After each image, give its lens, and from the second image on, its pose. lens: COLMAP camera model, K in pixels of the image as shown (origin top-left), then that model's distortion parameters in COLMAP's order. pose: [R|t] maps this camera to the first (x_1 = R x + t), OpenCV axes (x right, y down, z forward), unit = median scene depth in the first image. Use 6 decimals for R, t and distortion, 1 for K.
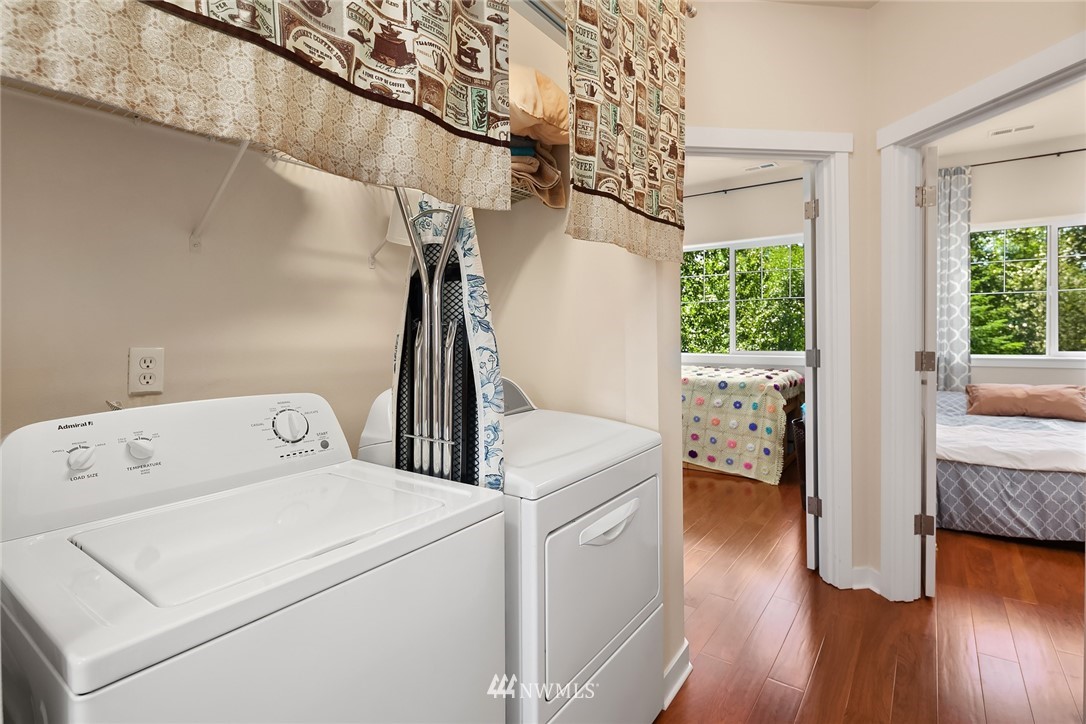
lens RADIAL K [[535.6, 0, 556.5], [0, 535.6, 325.6], [0, 0, 1]] dist [0.007667, -0.006988]
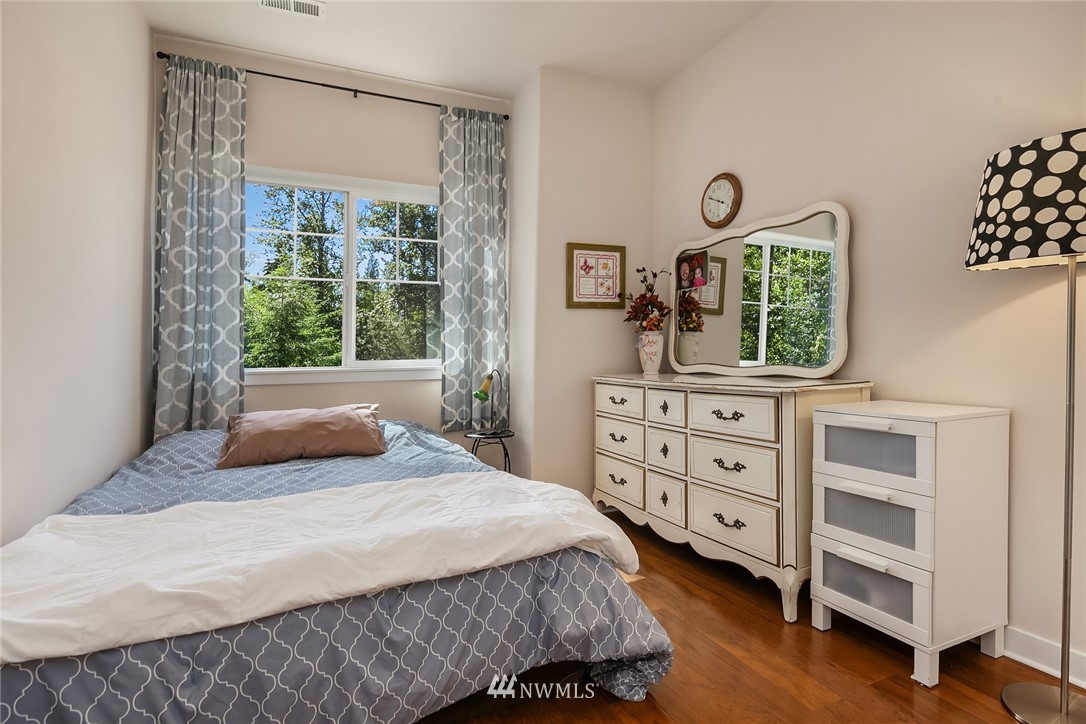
lens RADIAL K [[535.6, 0, 543.9], [0, 535.6, 358.0], [0, 0, 1]] dist [0.007667, -0.006988]
pose [[0.508846, 0.004187, 0.860848, 0.437488], [-0.001086, 0.999990, -0.004222, 0.048964], [-0.860857, 0.001213, 0.508845, 0.401186]]
